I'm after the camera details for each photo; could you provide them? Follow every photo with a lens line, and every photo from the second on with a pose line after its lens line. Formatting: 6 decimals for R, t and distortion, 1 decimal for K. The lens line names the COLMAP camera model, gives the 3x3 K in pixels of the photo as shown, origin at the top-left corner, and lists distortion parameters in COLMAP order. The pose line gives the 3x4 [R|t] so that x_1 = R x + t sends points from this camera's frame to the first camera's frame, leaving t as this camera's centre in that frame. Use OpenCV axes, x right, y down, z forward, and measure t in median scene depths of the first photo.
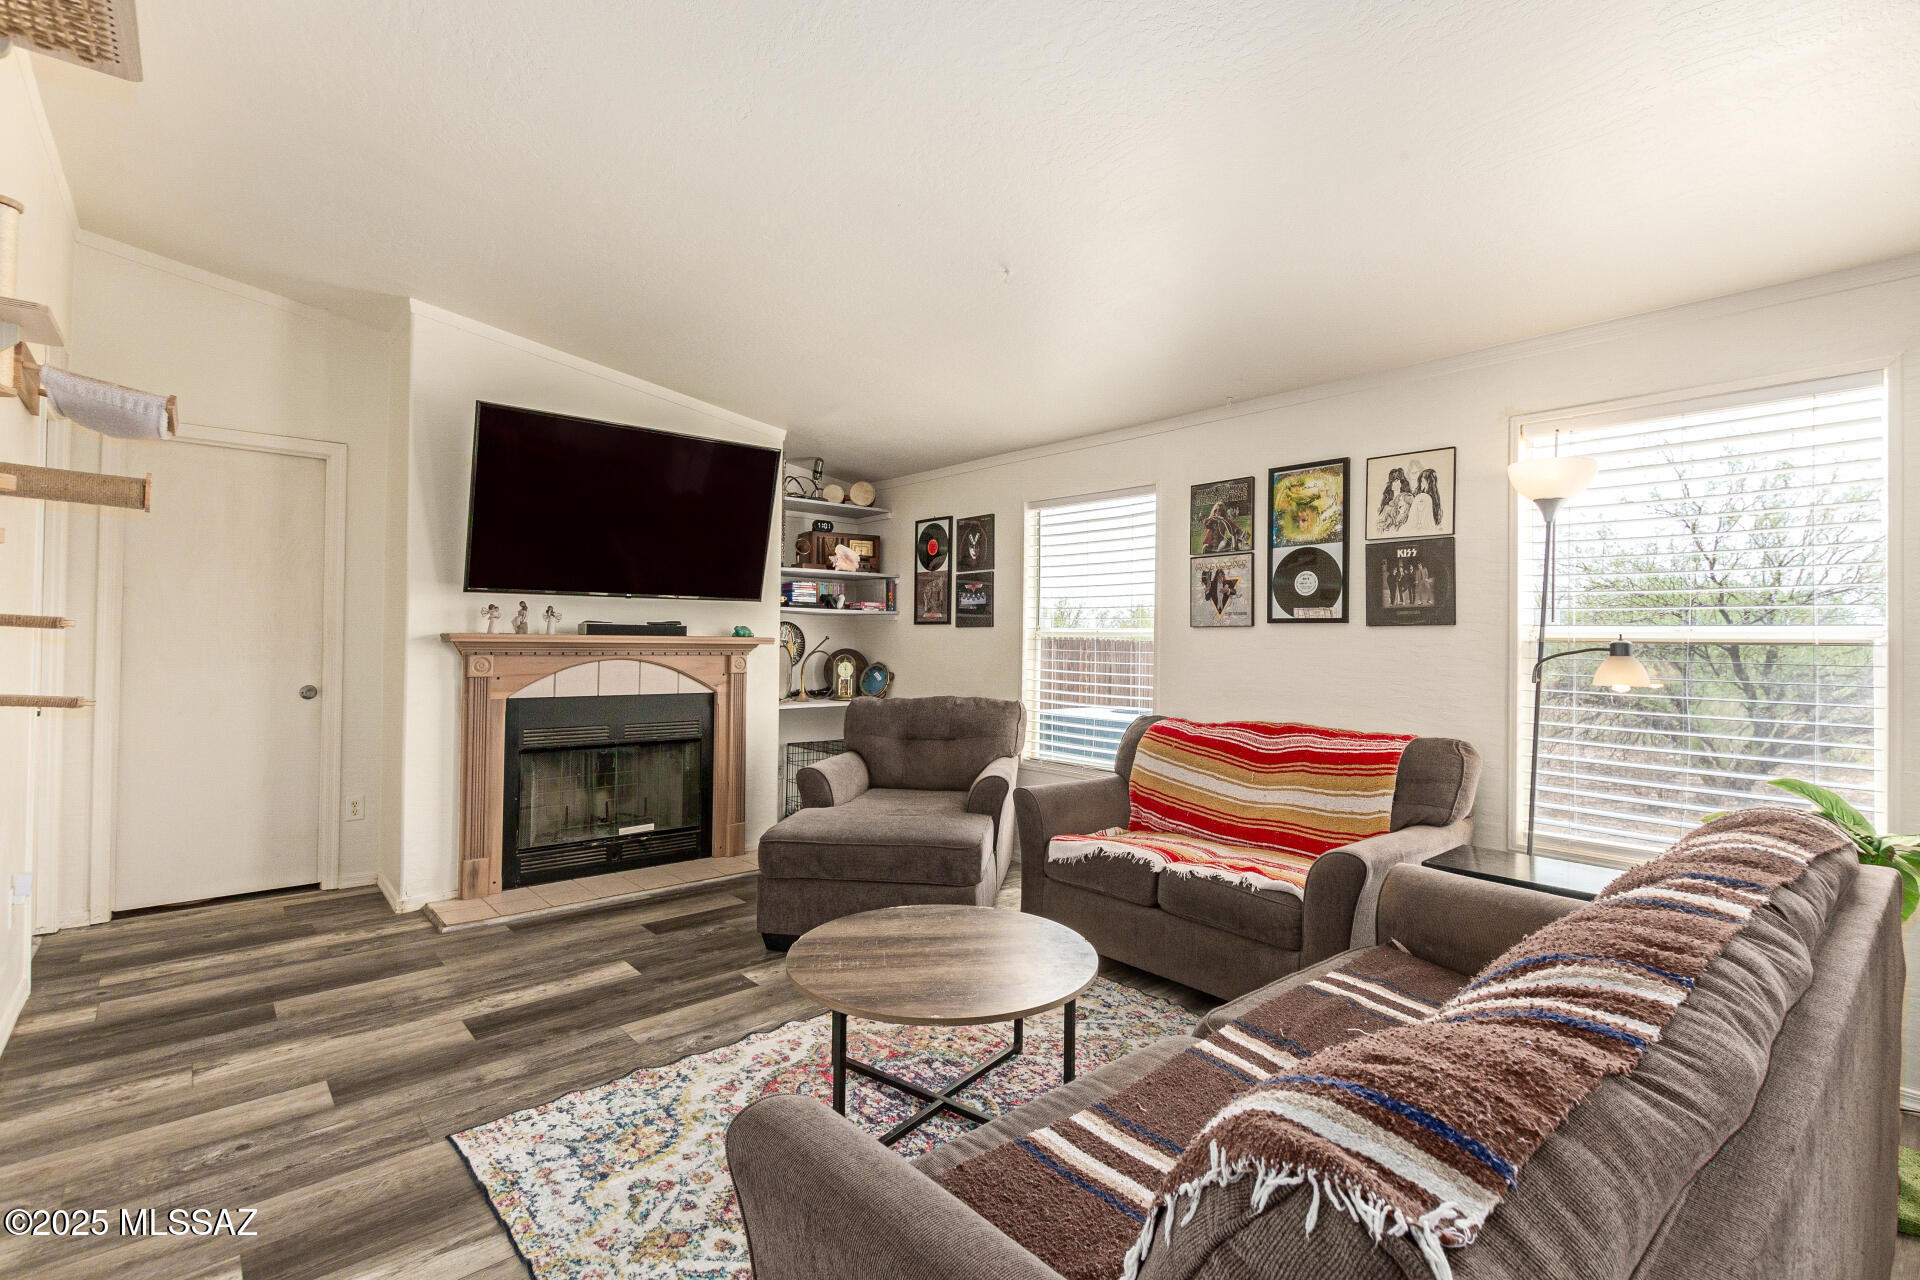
lens RADIAL K [[885.3, 0, 971.3], [0, 885.3, 629.3], [0, 0, 1]] dist [0.006087, -0.003285]
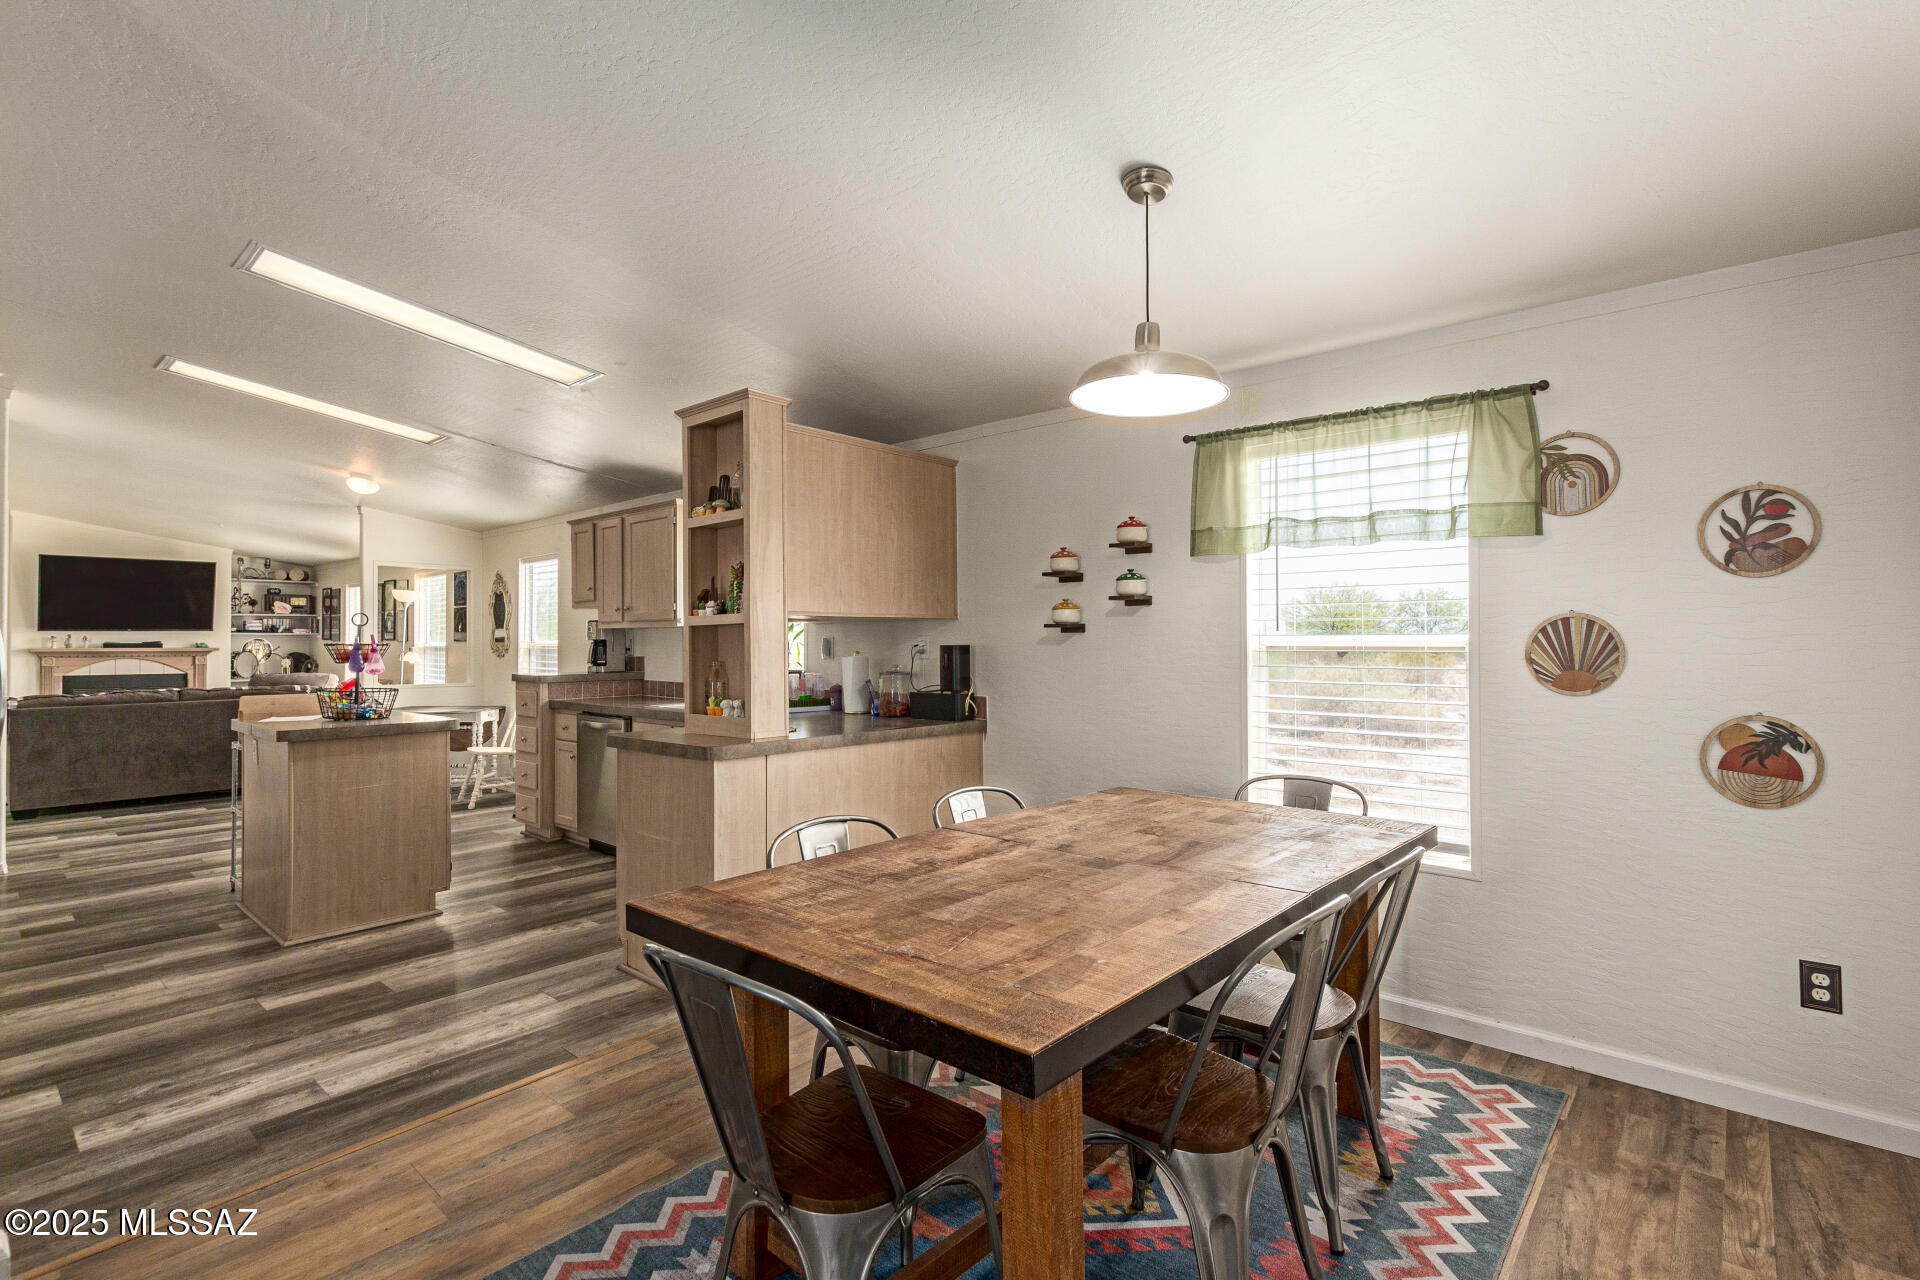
lens RADIAL K [[885.3, 0, 971.6], [0, 885.3, 628.4], [0, 0, 1]] dist [0.006087, -0.003285]
pose [[0.990456, -0.011460, 0.137352, 1.636253], [0.011438, 0.999934, 0.000948, -0.023791], [-0.137354, 0.000632, 0.990522, -1.765689]]
